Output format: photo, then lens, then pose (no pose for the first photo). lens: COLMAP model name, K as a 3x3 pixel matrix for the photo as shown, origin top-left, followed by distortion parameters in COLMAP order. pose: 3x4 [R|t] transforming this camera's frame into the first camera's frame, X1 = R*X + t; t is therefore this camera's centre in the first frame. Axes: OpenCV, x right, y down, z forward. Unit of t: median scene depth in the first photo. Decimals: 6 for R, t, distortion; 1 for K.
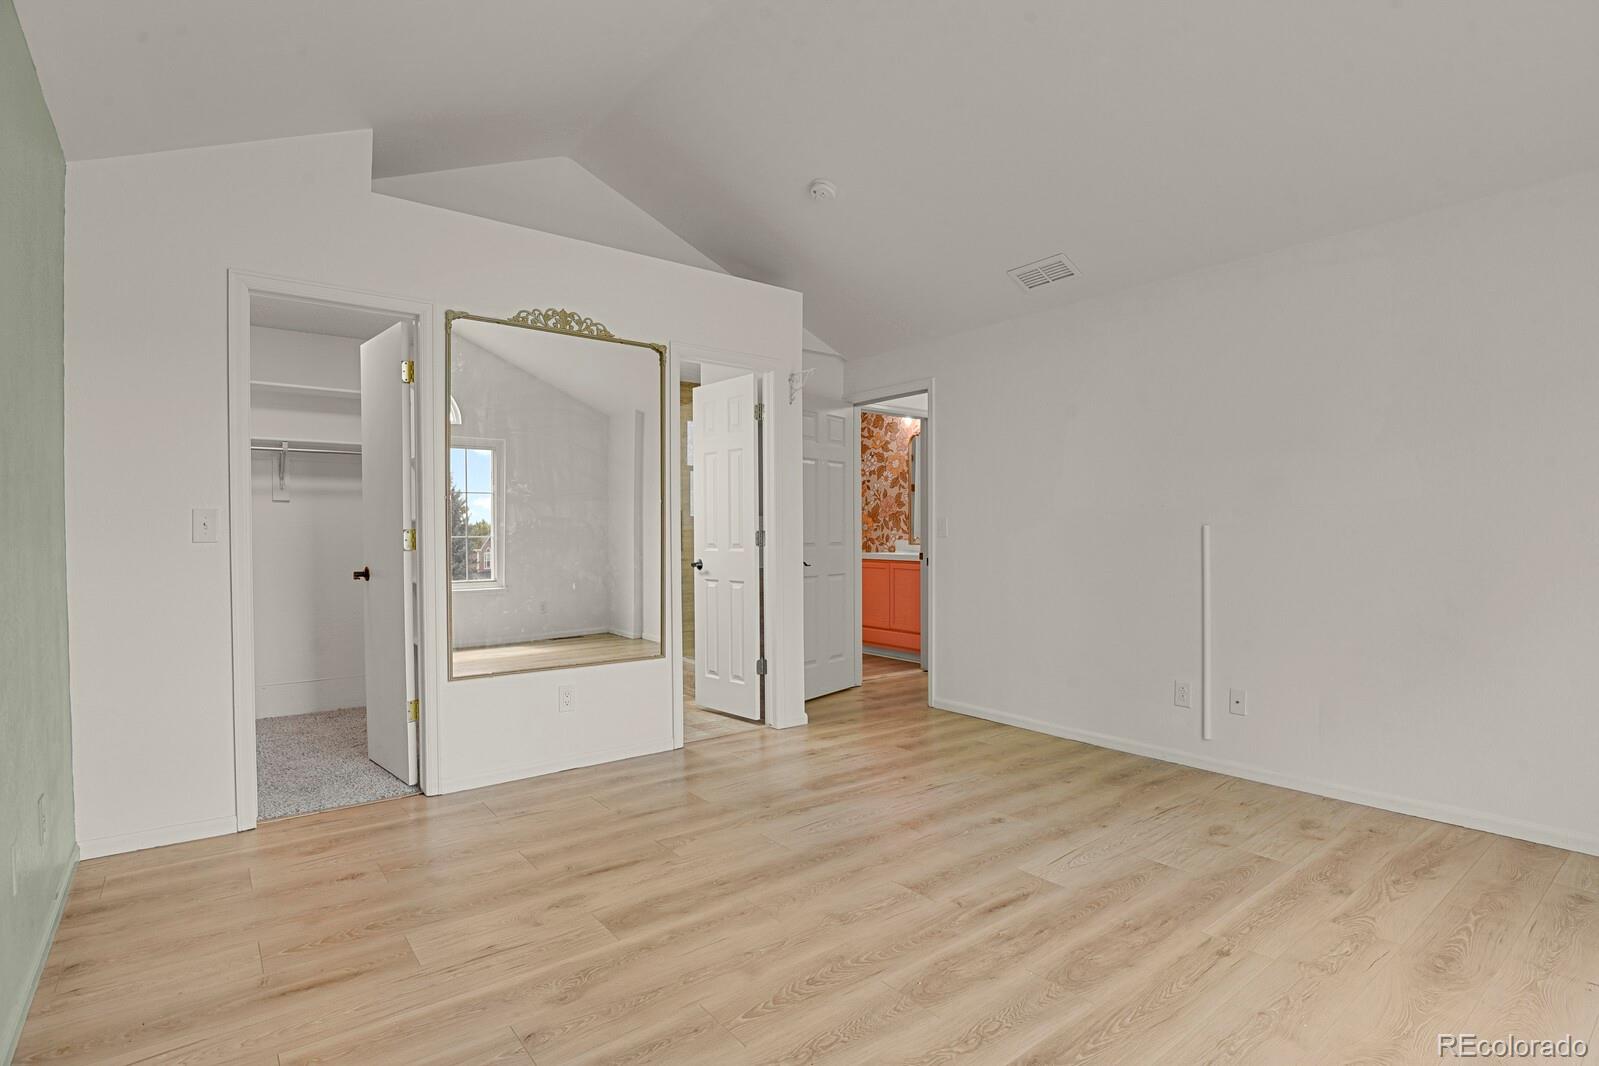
lens RADIAL K [[781.4, 0, 802.3], [0, 781.4, 540.3], [0, 0, 1]] dist [-0.027423, -0.000929]
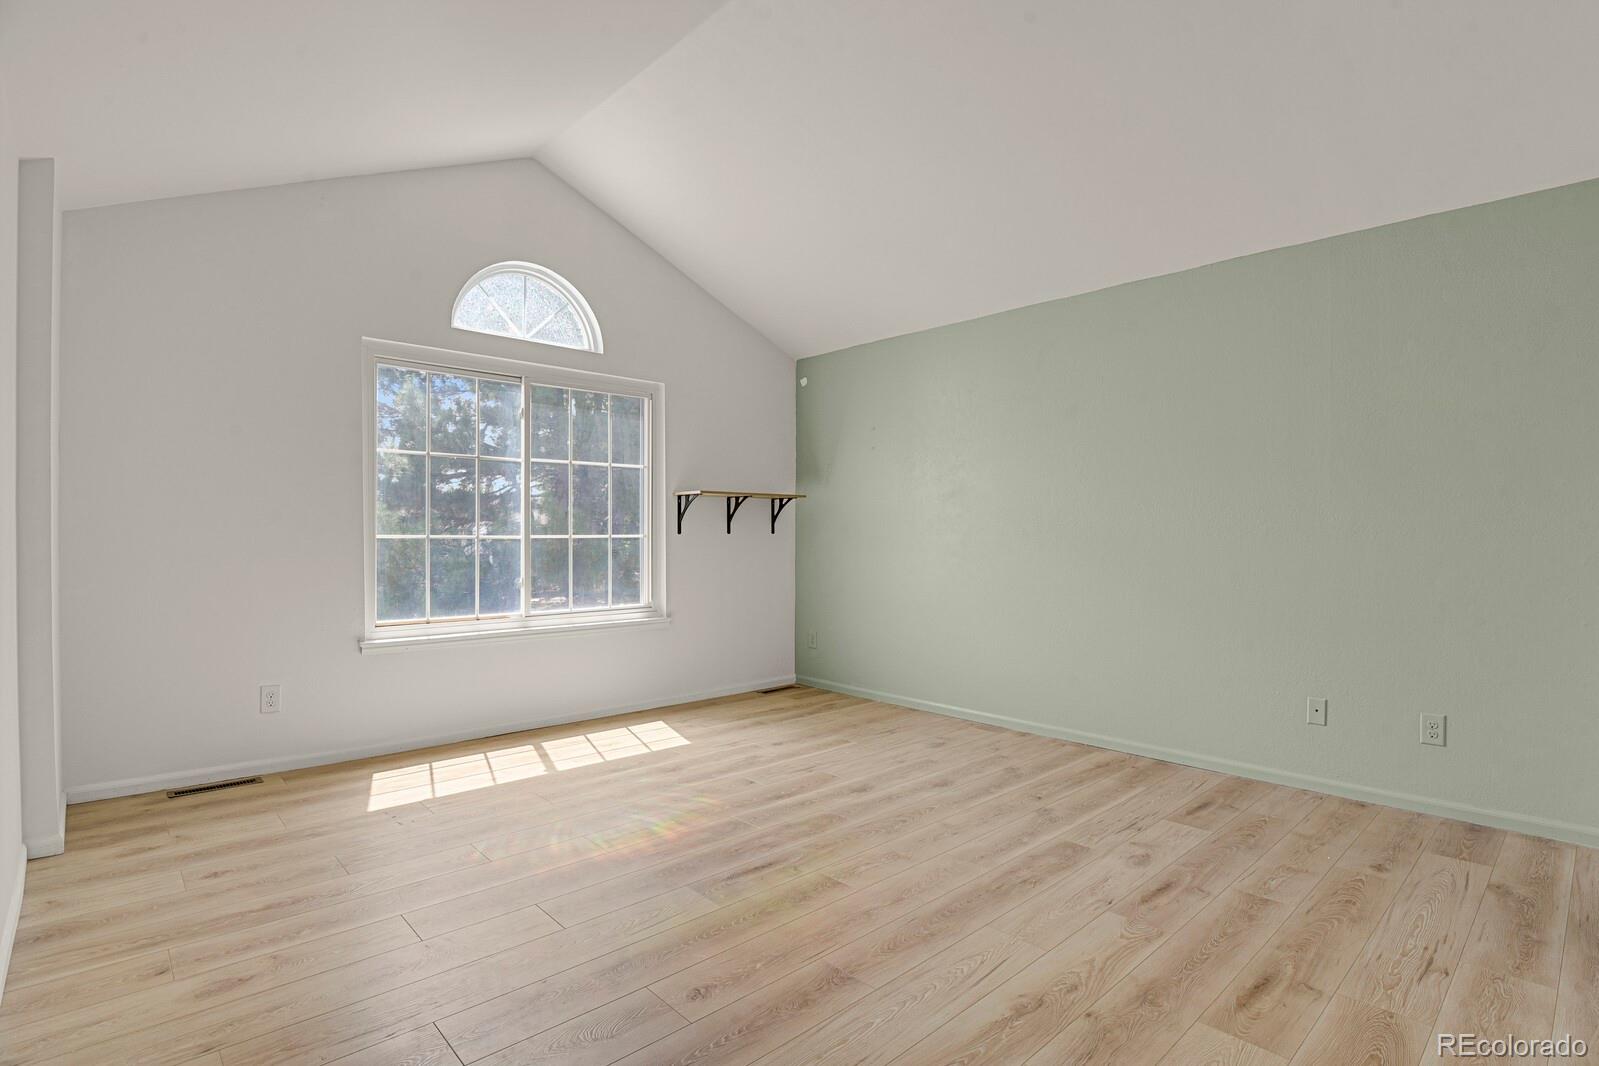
lens RADIAL K [[781.4, 0, 802.3], [0, 781.4, 540.3], [0, 0, 1]] dist [-0.027423, -0.000929]
pose [[-0.996300, 0.002158, -0.085914, 0.157492], [0.000414, 0.999794, 0.020316, -0.011119], [0.085941, 0.020205, -0.996095, 1.147893]]
